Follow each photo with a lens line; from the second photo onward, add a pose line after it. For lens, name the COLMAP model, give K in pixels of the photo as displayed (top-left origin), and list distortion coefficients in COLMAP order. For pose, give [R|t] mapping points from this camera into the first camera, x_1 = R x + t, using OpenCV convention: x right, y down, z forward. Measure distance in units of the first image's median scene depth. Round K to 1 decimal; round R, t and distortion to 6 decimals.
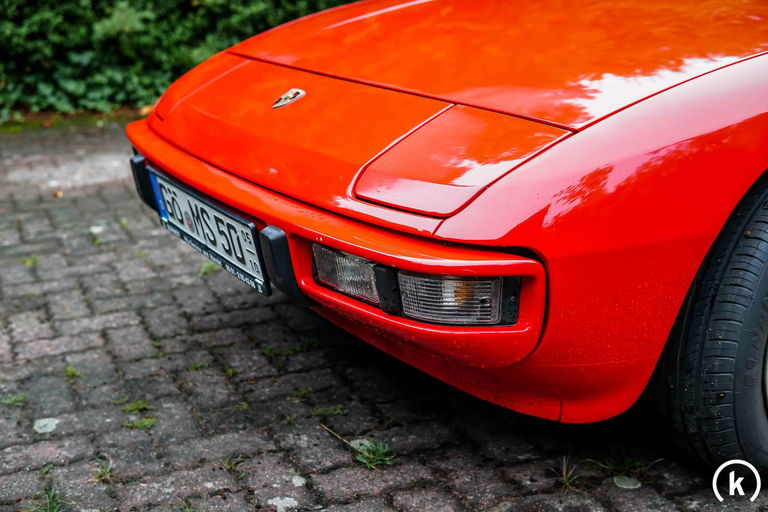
lens RADIAL K [[1018.1, 0, 384.9], [0, 1018.1, 254.5], [0, 0, 1]] dist [-0.169278, 0.000000]
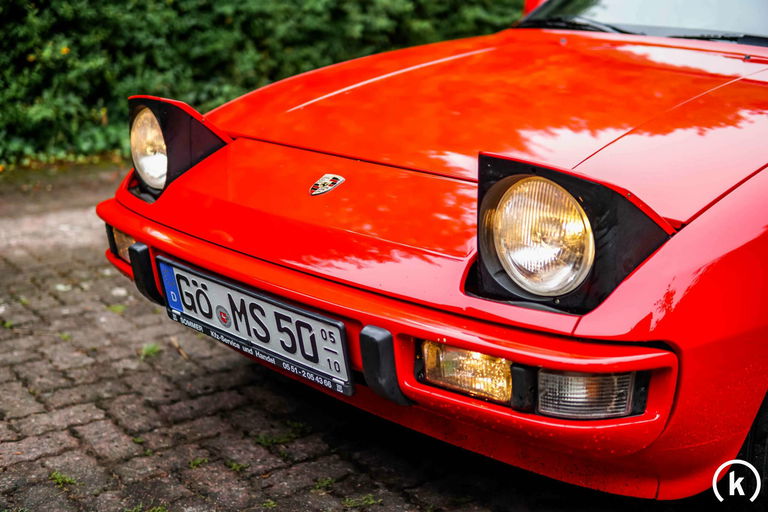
lens RADIAL K [[1018.1, 0, 360.6], [0, 1018.1, 250.6], [0, 0, 1]] dist [-0.169278, 0.000000]
pose [[0.975817, -0.034408, 0.215863, -0.243118], [0.043595, 0.998328, -0.037945, -0.046773], [-0.214196, 0.046438, 0.975686, 0.042364]]
